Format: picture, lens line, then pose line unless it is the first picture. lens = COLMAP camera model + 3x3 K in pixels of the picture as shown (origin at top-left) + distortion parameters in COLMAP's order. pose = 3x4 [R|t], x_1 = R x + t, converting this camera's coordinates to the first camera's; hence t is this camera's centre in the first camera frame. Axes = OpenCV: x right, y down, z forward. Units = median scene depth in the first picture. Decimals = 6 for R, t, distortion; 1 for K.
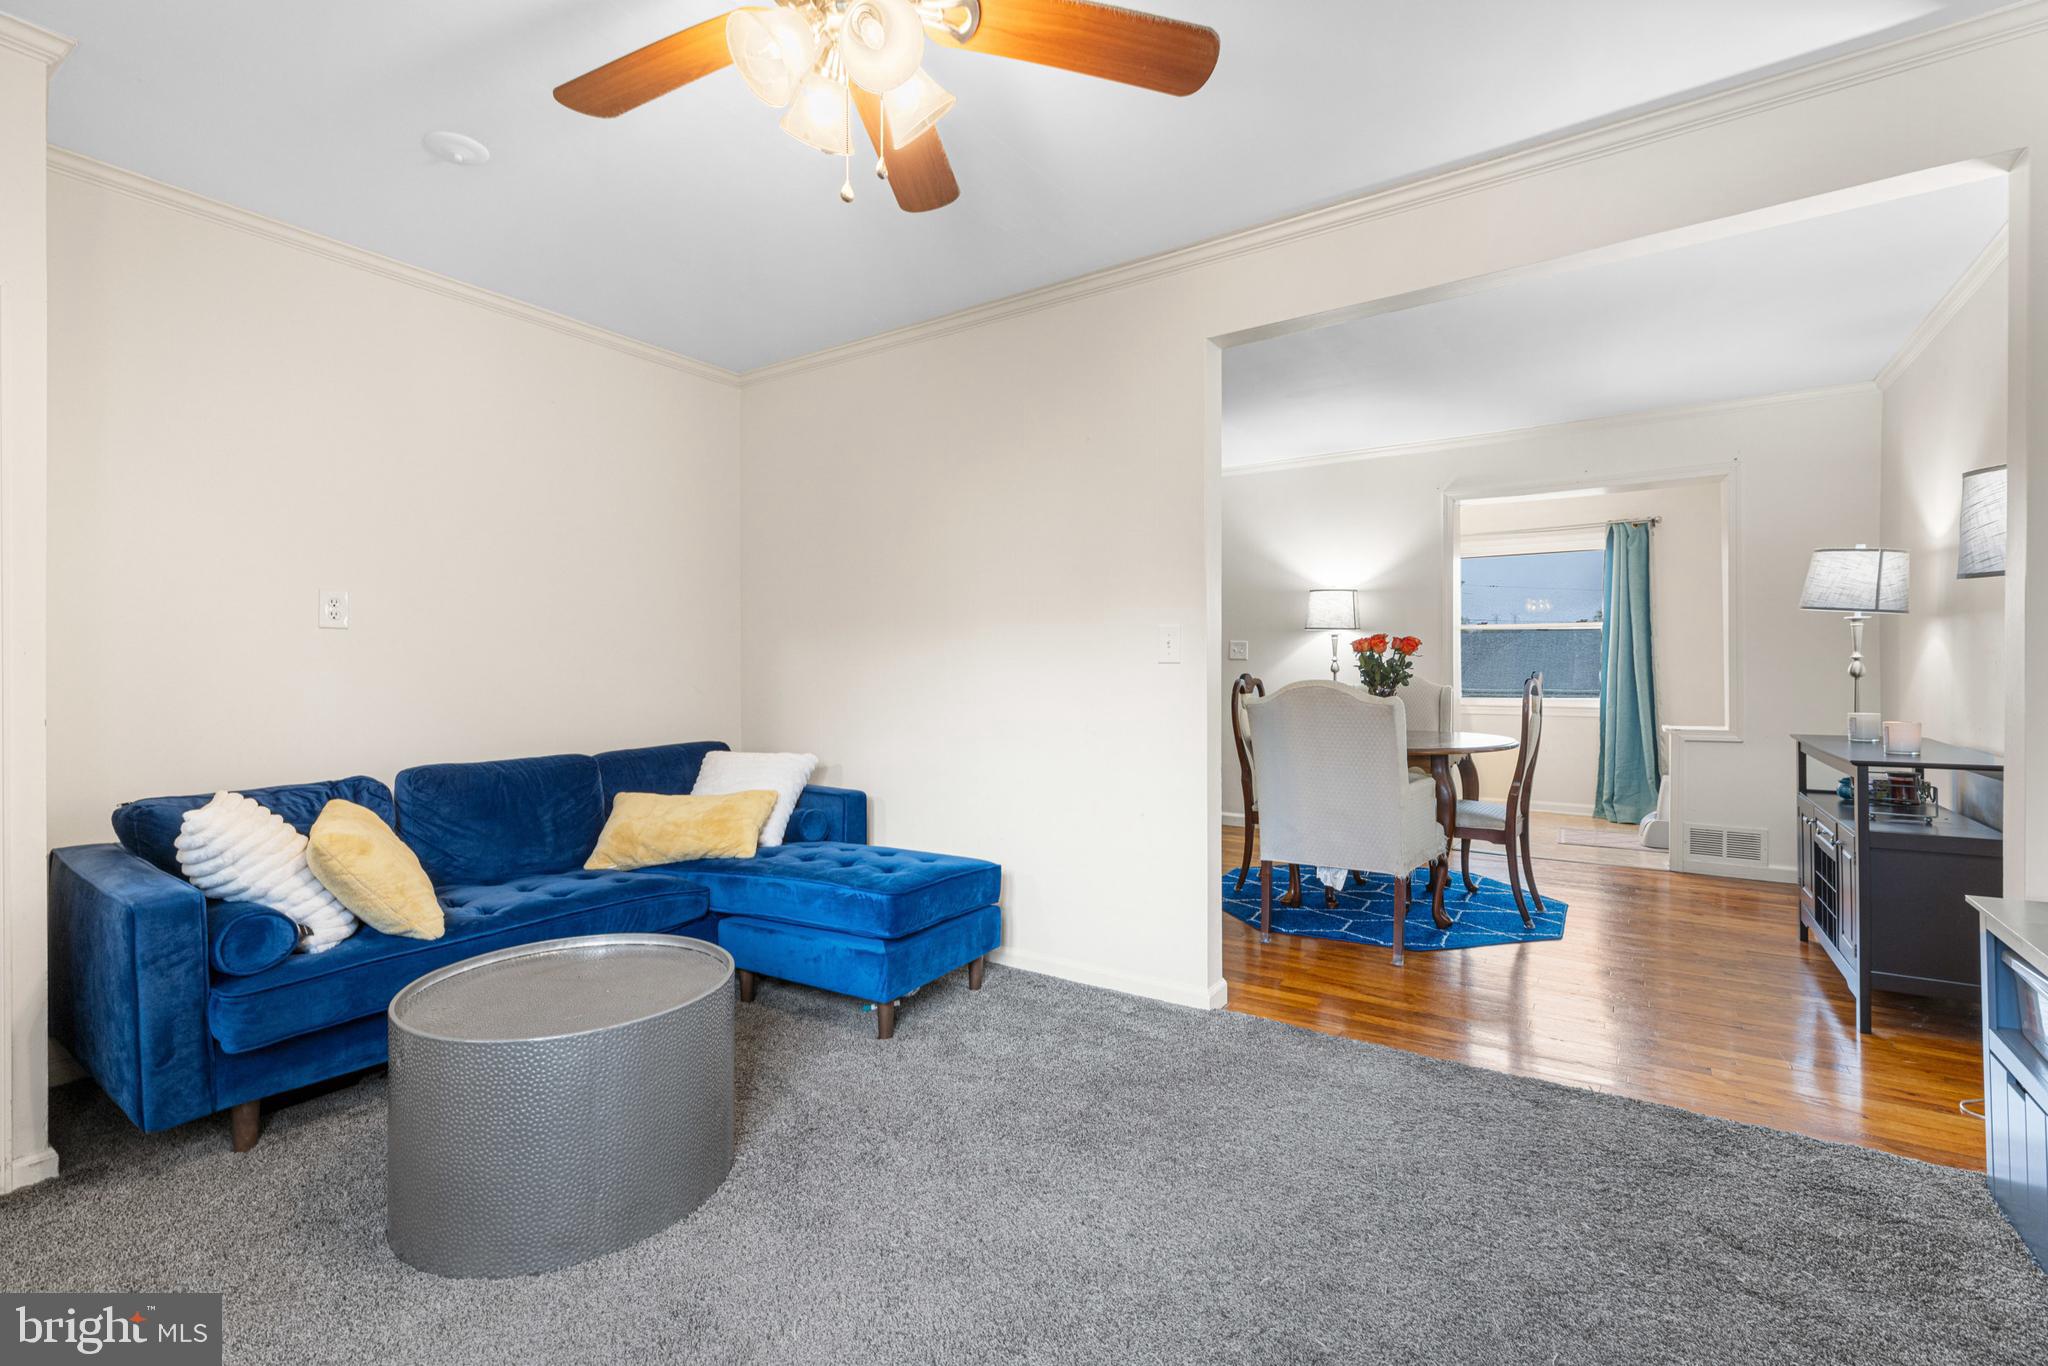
lens RADIAL K [[904.5, 0, 1021.1], [0, 904.5, 668.3], [0, 0, 1]] dist [0.004532, -0.001074]
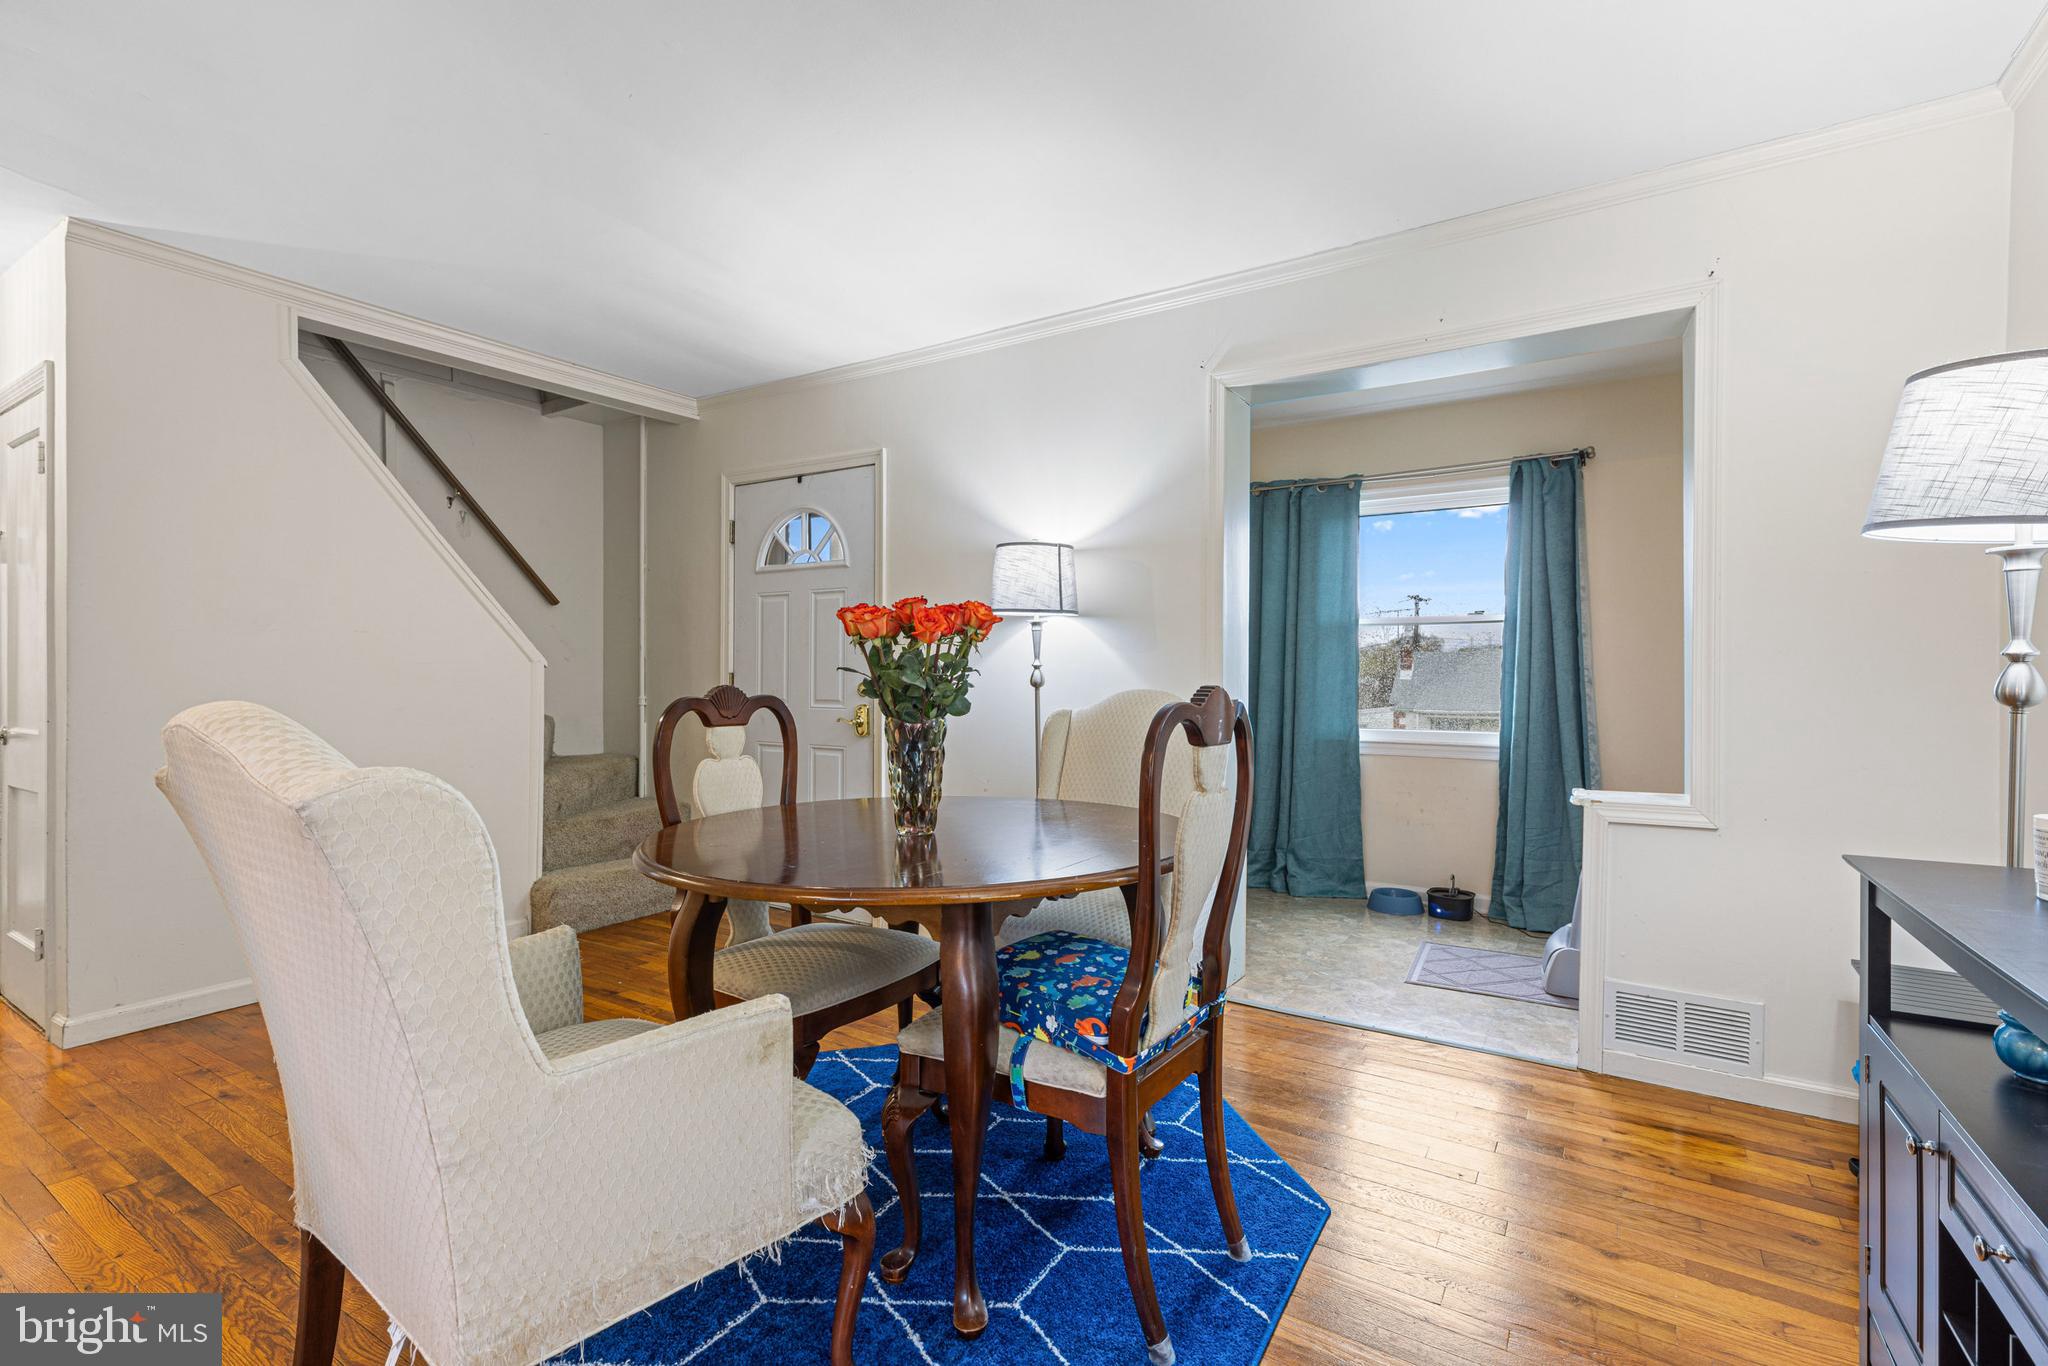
lens RADIAL K [[904.5, 0, 1029.4], [0, 904.5, 689.1], [0, 0, 1]] dist [0.004532, -0.001074]
pose [[0.999618, 0.010757, 0.025444, 0.394715], [-0.010880, 0.999930, 0.004679, 0.004073], [-0.025392, -0.004954, 0.999665, 0.499768]]
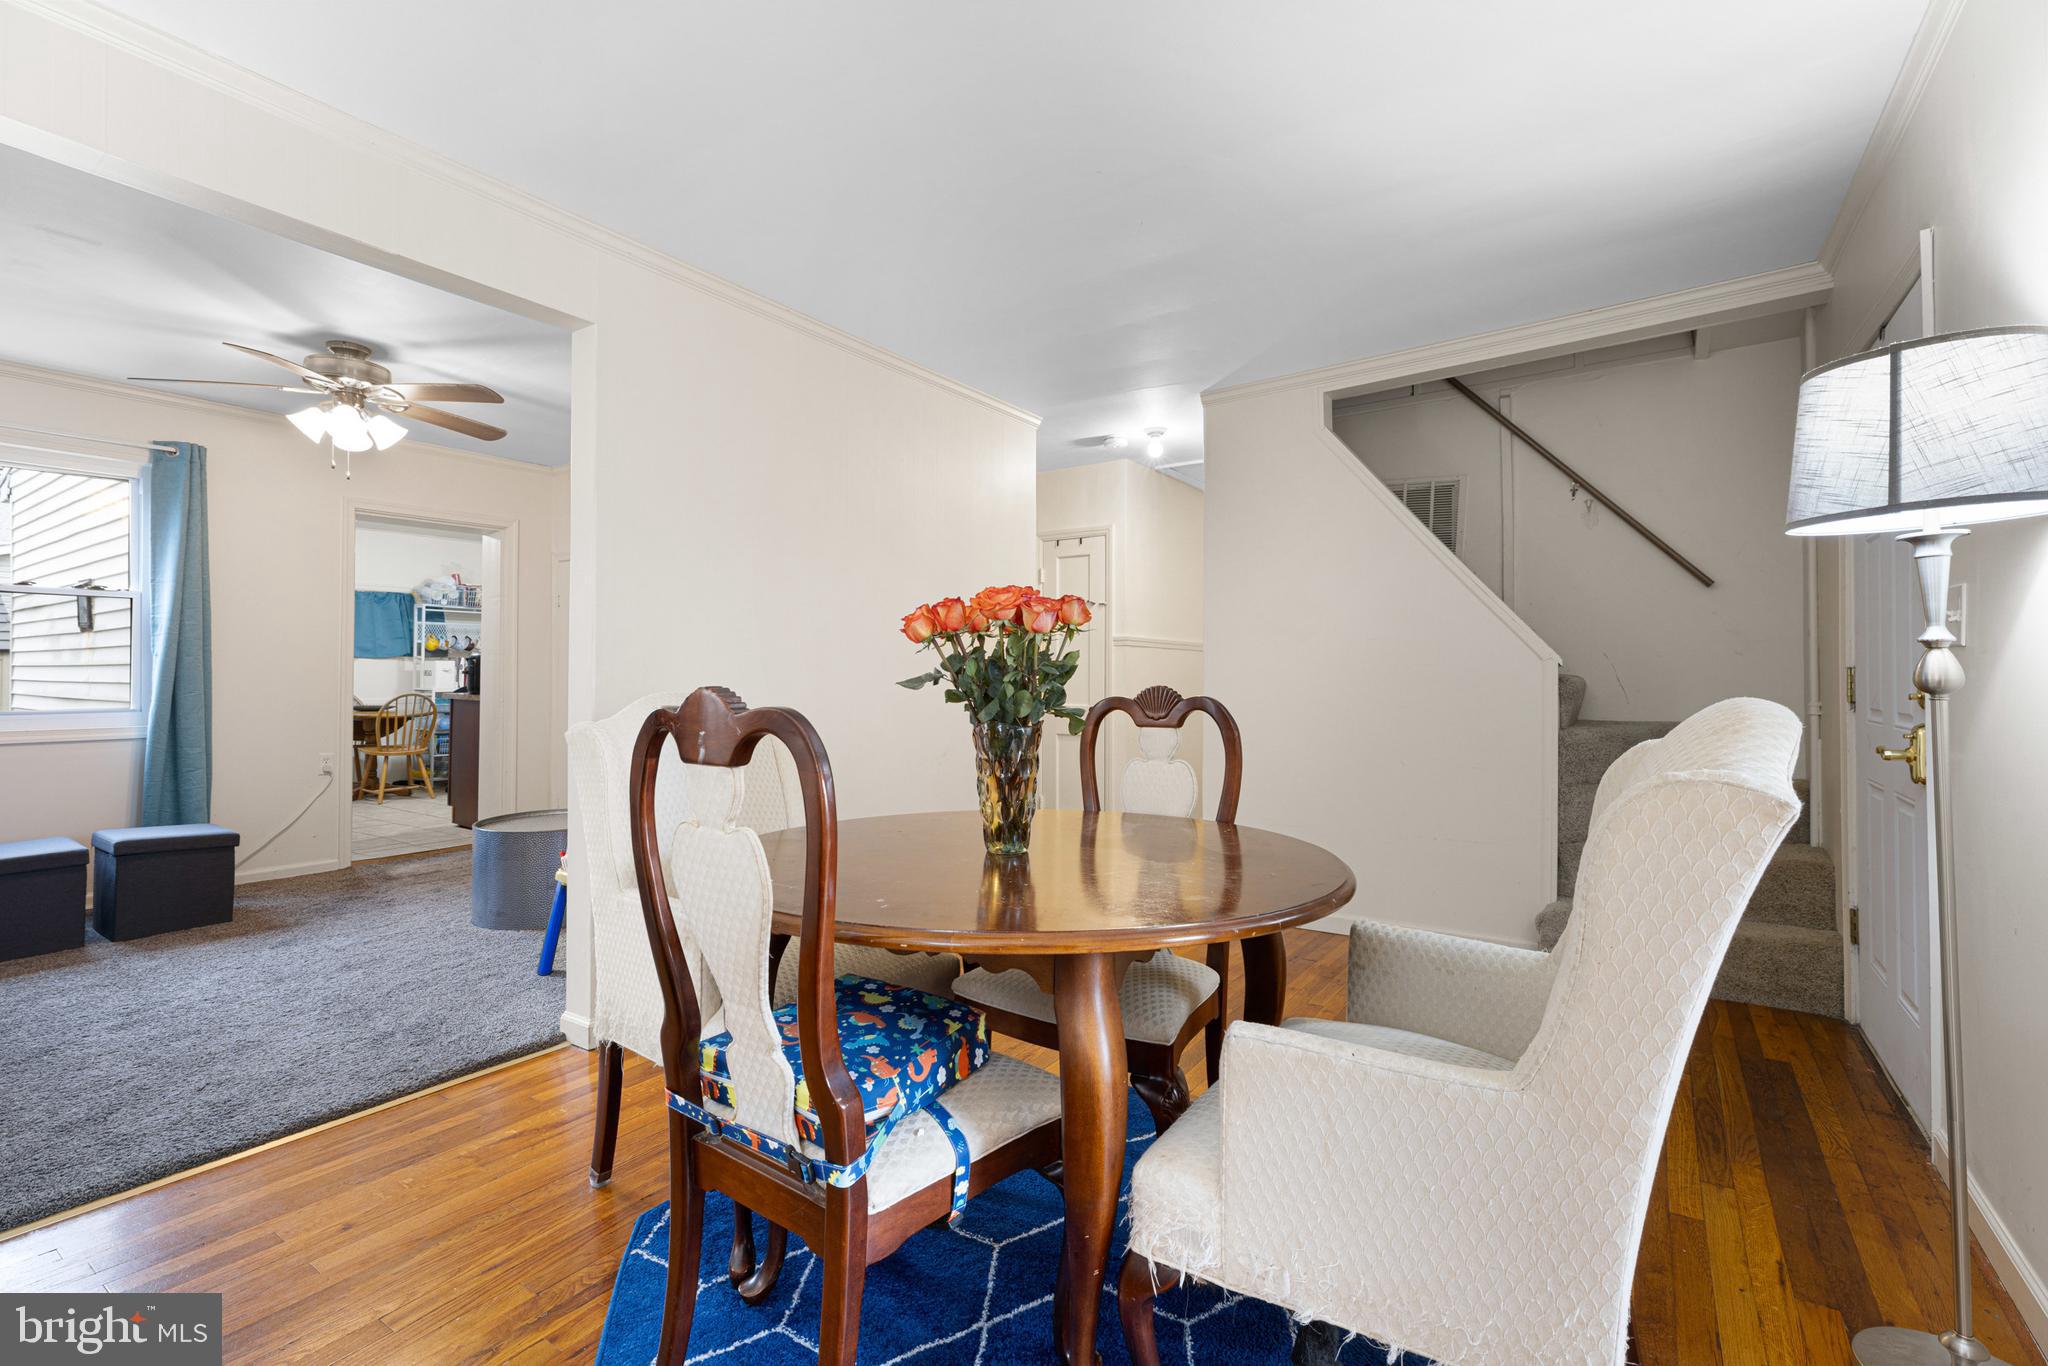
lens RADIAL K [[904.5, 0, 1020.8], [0, 904.5, 684.7], [0, 0, 1]] dist [0.004532, -0.001074]
pose [[-0.017004, 0.011900, -0.999785, 0.738961], [-0.002632, 0.999925, 0.011946, -0.000467], [0.999852, 0.002835, -0.016972, 0.945566]]
